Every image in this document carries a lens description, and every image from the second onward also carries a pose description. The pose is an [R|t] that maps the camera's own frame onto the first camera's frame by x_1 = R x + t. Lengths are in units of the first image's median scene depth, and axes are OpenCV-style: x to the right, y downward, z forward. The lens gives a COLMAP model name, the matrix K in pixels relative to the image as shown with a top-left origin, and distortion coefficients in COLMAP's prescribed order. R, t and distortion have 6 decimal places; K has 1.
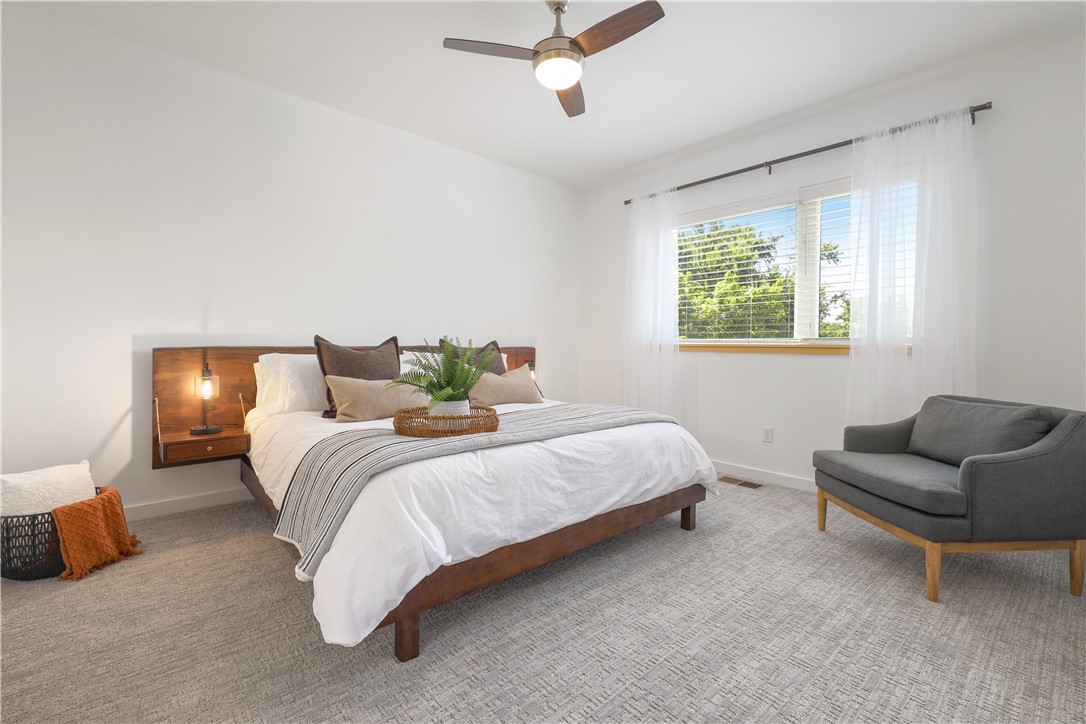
lens RADIAL K [[468.1, 0, 542.1], [0, 468.1, 352.8], [0, 0, 1]] dist [0.001217, 0.000611]
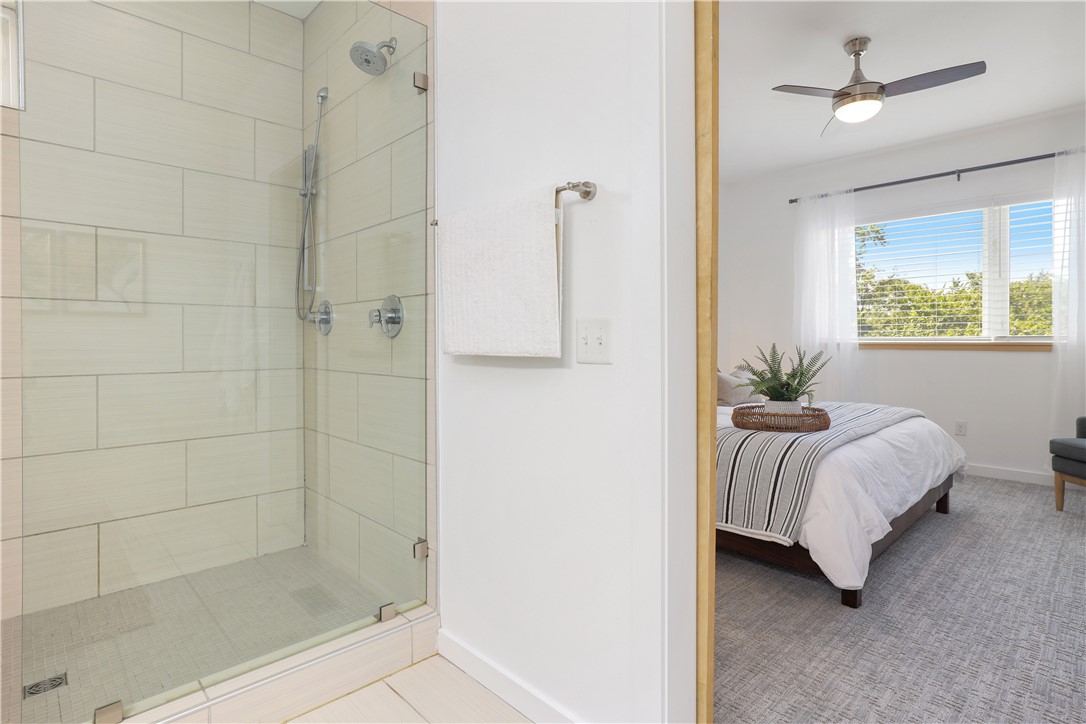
lens RADIAL K [[556.6, 0, 529.4], [0, 556.6, 345.5], [0, 0, 1]] dist [0.000400, 0.002952]
pose [[0.998531, -0.017905, 0.051147, -0.722031], [0.017926, 0.999839, 0.000045, -0.036217], [-0.051139, 0.000872, 0.998691, -0.263301]]
